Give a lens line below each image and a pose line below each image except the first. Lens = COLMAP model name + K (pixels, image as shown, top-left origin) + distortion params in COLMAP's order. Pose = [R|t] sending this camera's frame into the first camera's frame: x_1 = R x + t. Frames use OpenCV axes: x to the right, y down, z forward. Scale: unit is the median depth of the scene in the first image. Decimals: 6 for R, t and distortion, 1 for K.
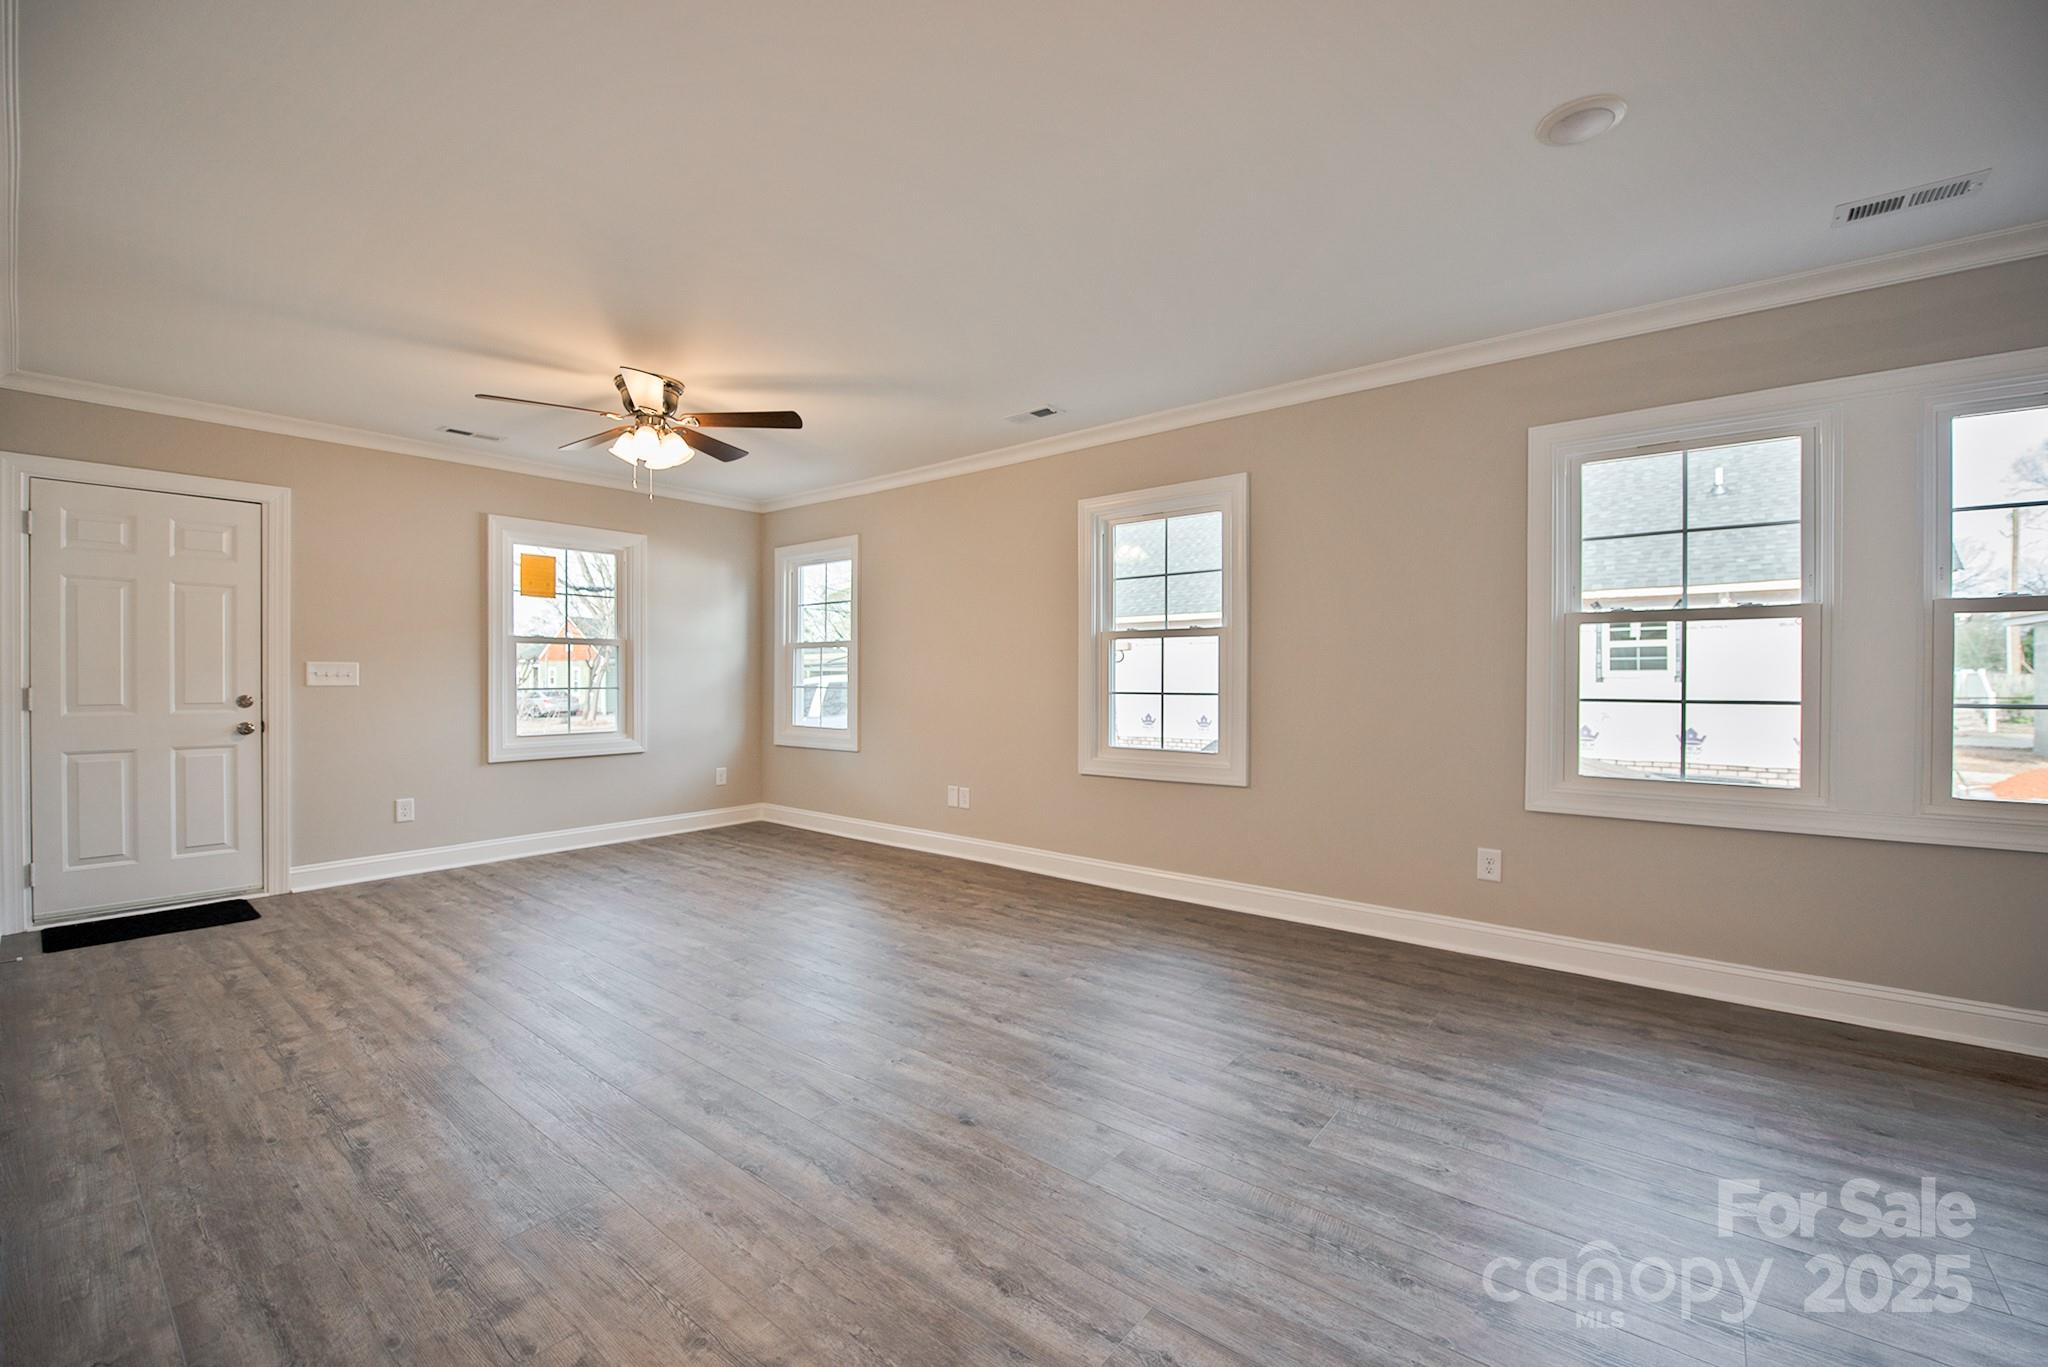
lens RADIAL K [[830.1, 0, 1015.5], [0, 830.1, 670.3], [0, 0, 1]] dist [-0.016766, -0.000712]
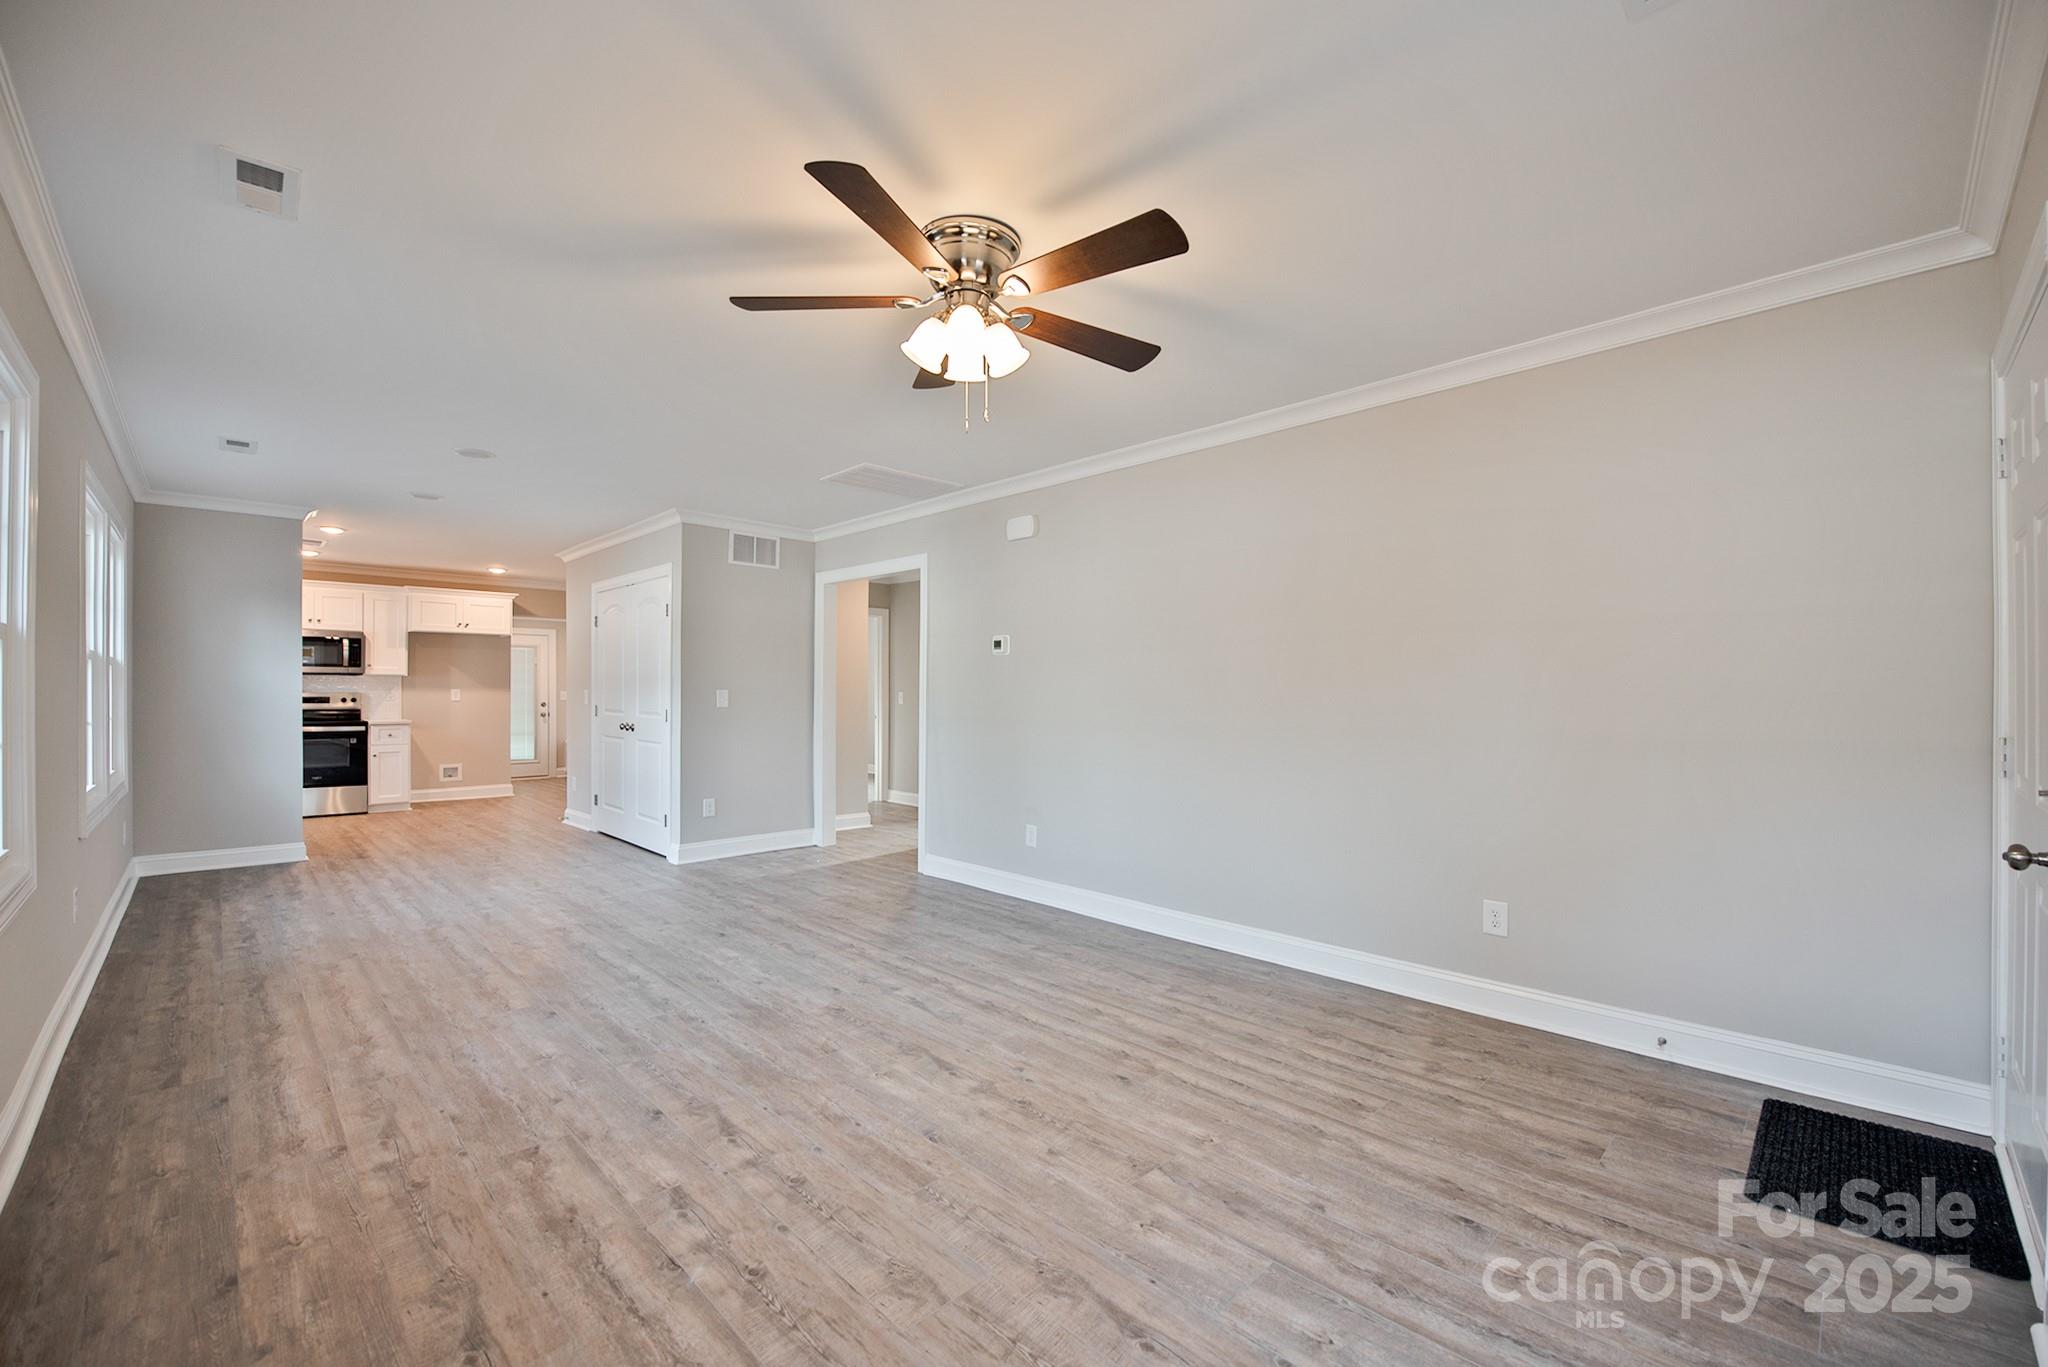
lens RADIAL K [[830.1, 0, 1024.4], [0, 830.1, 680.0], [0, 0, 1]] dist [-0.016766, -0.000712]
pose [[-0.994409, -0.000012, 0.105593, -0.614464], [-0.002252, 0.999775, -0.021095, -0.010278], [-0.105569, -0.021215, -0.994186, 1.811999]]
